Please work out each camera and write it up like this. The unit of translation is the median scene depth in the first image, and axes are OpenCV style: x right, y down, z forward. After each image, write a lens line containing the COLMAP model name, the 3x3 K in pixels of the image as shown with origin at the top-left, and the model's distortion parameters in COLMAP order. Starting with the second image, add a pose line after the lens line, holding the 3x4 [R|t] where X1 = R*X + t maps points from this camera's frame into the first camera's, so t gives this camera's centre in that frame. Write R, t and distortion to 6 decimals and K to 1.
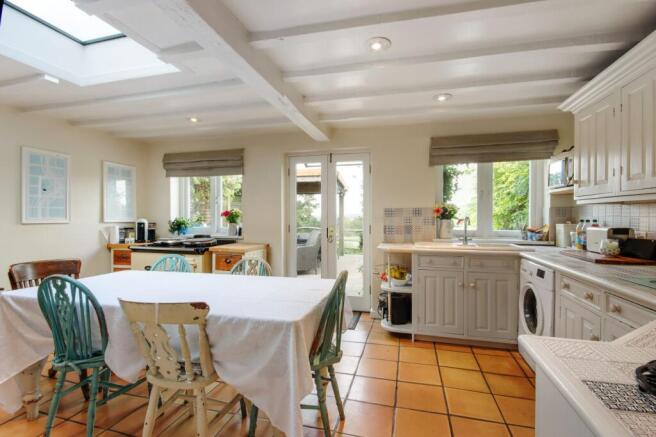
lens RADIAL K [[308.2, 0, 328.0], [0, 308.2, 218.5], [0, 0, 1]] dist [-0.001121, -0.000131]
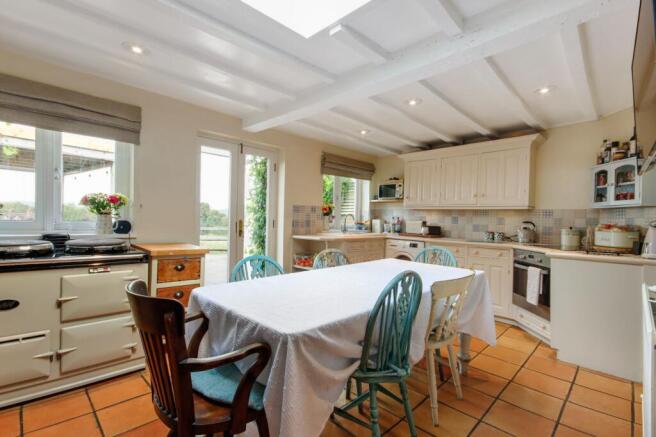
lens RADIAL K [[308.2, 0, 328.0], [0, 308.2, 218.5], [0, 0, 1]] dist [-0.001121, -0.000131]
pose [[0.494090, 0.010898, 0.869343, -0.762247], [-0.021513, 0.999769, -0.000306, 0.014932], [-0.869145, -0.018551, 0.494210, 0.330691]]
